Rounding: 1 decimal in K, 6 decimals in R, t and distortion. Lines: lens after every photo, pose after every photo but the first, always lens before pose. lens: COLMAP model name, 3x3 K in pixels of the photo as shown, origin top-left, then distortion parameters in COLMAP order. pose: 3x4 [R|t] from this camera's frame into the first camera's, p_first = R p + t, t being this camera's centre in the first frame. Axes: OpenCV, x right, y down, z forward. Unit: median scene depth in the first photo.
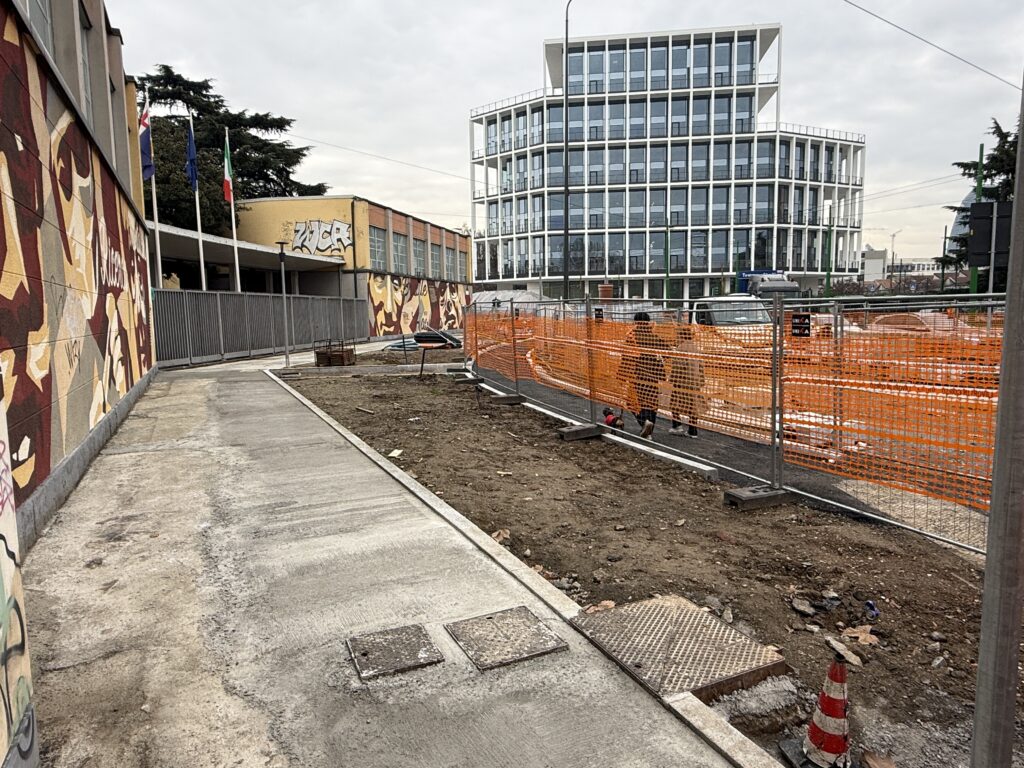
lens RADIAL K [[656.0, 0, 516.5], [0, 656.0, 384.9], [0, 0, 1]] dist [-0.010261, 0.005706]
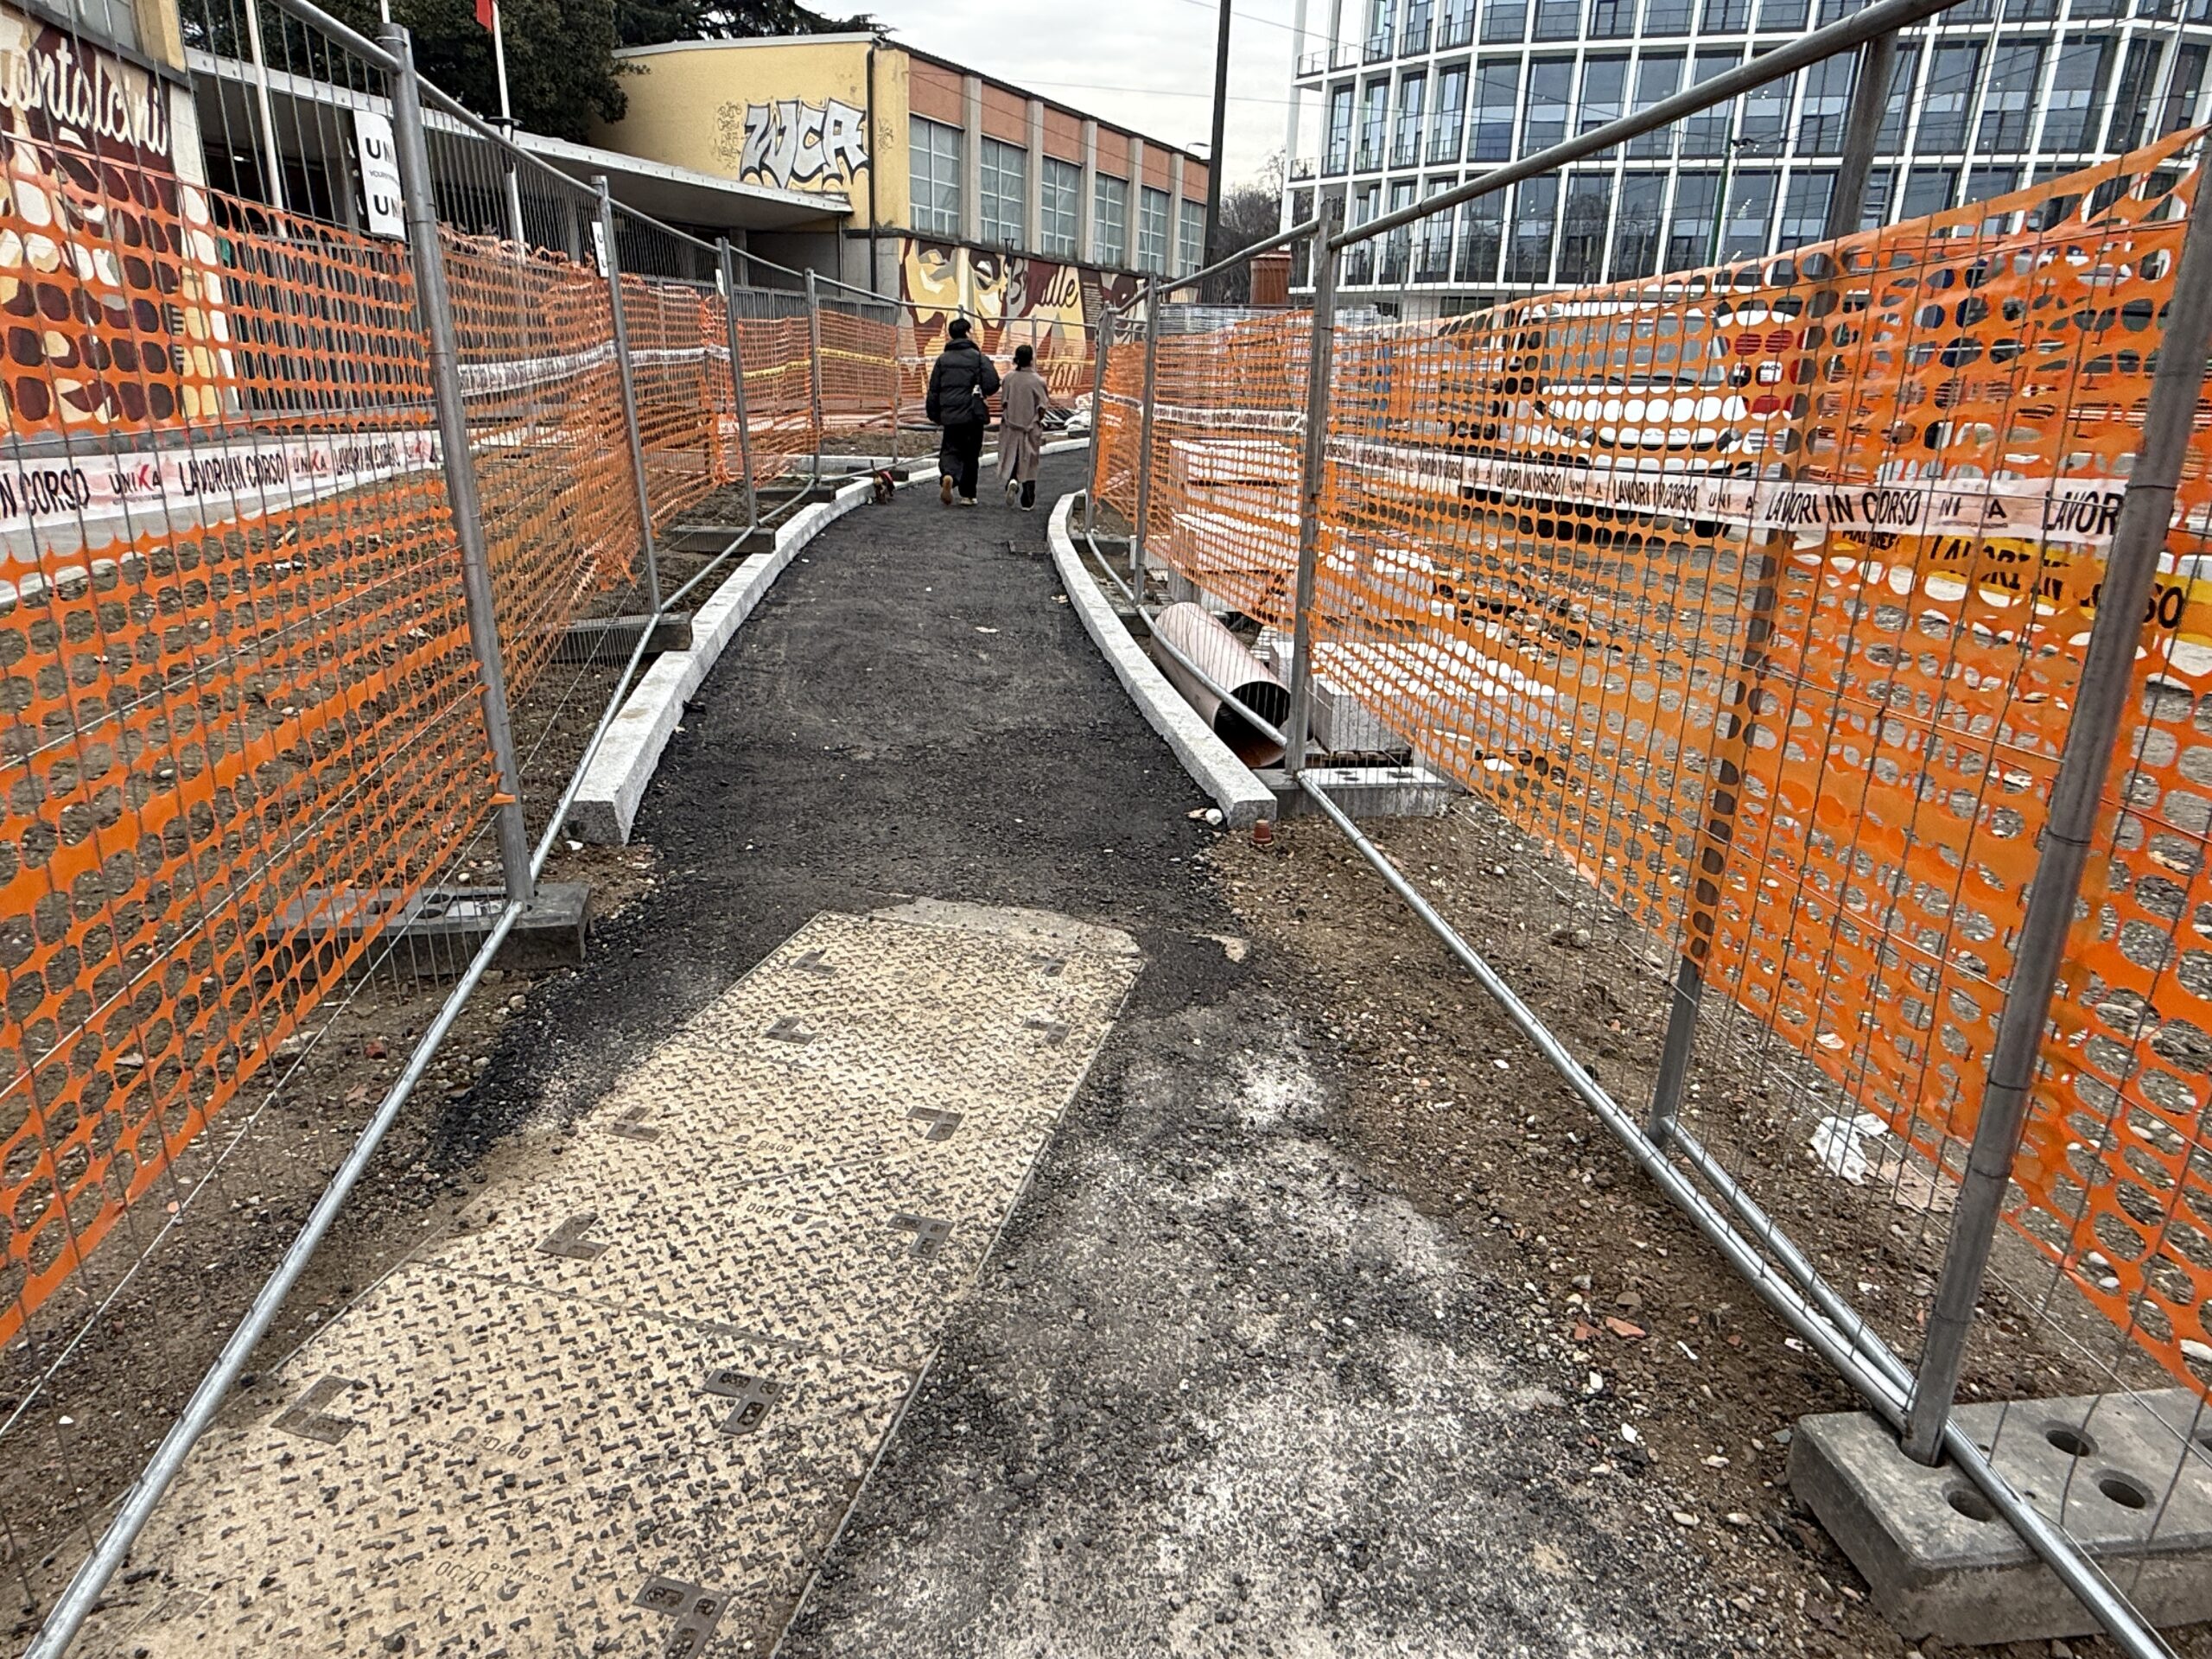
lens RADIAL K [[1417.1, 0, 1087.7], [0, 1417.1, 845.8], [0, 0, 1]] dist [-0.010261, 0.005706]
pose [[0.972494, 0.115999, -0.201987, 0.113463], [-0.070692, 0.973257, 0.218572, 0.000831], [0.221940, -0.198281, 0.954687, 0.085805]]
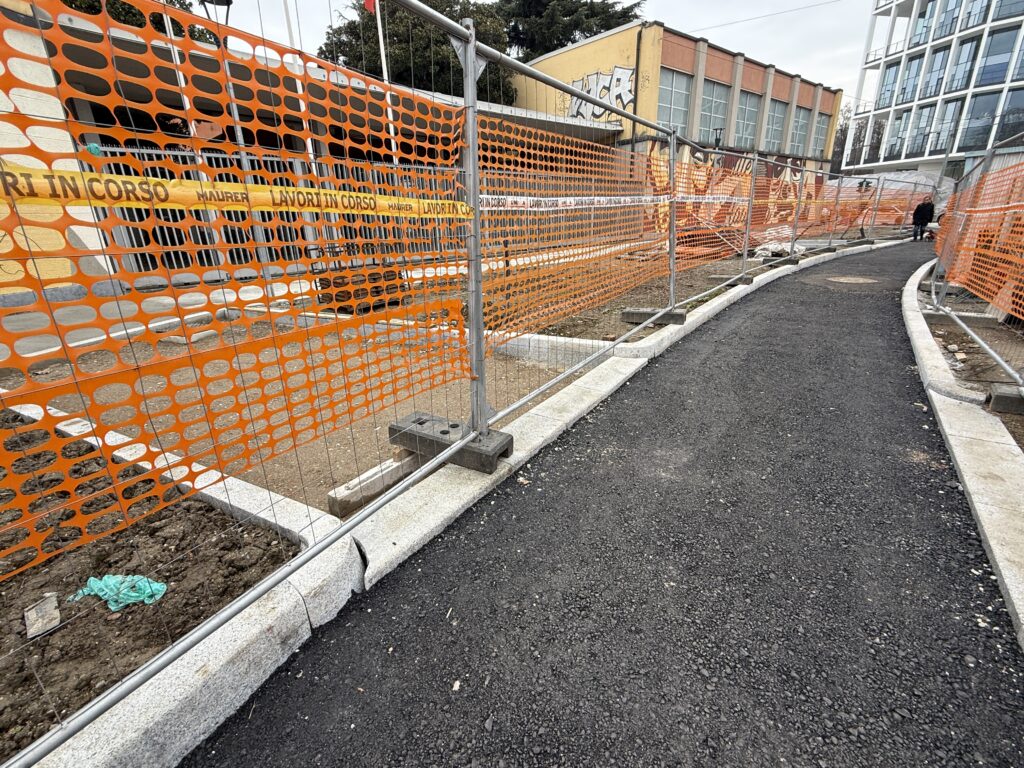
lens RADIAL K [[461.8, 0, 499.9], [0, 461.8, 384.6], [0, 0, 1]] dist [-0.003288, 0.000305]
pose [[0.782723, 0.201056, -0.589000, -0.000552], [-0.048904, 0.963325, 0.263844, -0.036138], [0.620446, -0.177712, 0.763849, 0.446260]]
